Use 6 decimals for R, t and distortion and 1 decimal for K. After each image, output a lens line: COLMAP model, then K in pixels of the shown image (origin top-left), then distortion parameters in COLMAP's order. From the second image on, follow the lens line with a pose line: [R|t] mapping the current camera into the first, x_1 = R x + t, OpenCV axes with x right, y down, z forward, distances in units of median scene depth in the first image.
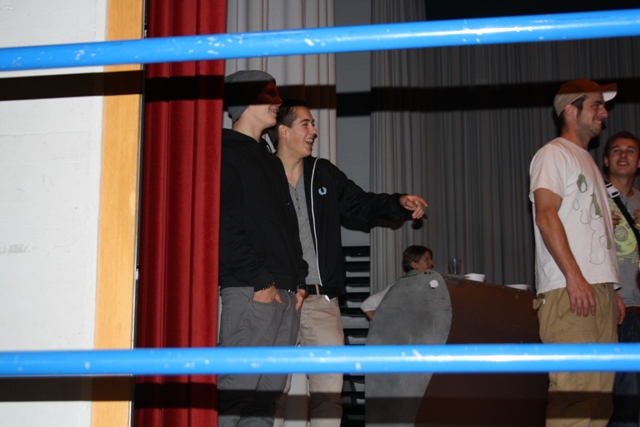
lens RADIAL K [[1079.2, 0, 320.0], [0, 1079.2, 213.5], [0, 0, 1]] dist [0.012108, 0.045186]
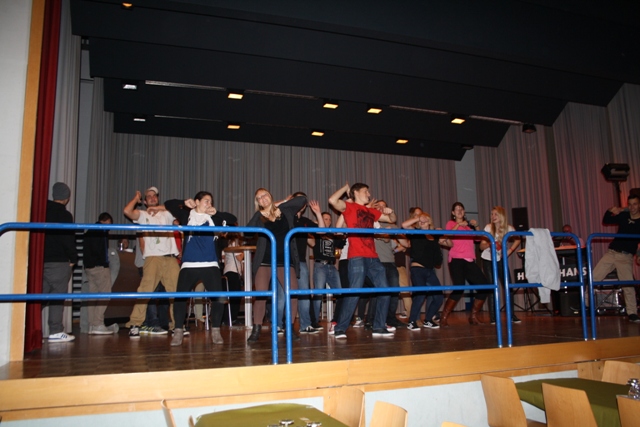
lens RADIAL K [[527.4, 0, 320.0], [0, 527.4, 213.5], [0, 0, 1]] dist [0.003695, -0.221717]
pose [[0.879684, 0.054834, 0.472386, -0.059174], [-0.065880, 0.997804, 0.006859, -0.073308], [-0.470972, -0.037155, 0.881365, -0.353811]]
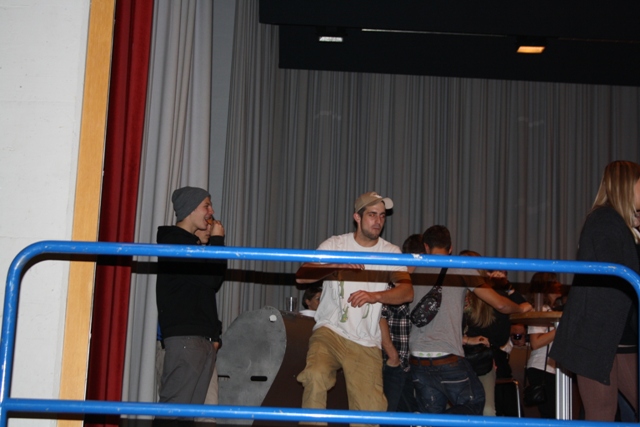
lens RADIAL K [[1162.3, 0, 320.0], [0, 1162.3, 213.5], [0, 0, 1]] dist [0.037552, 0.001749]
pose [[0.986243, 0.067138, 0.151052, -0.045679], [-0.068726, 0.997621, 0.005315, -0.061093], [-0.150336, -0.015623, 0.988512, -0.280122]]
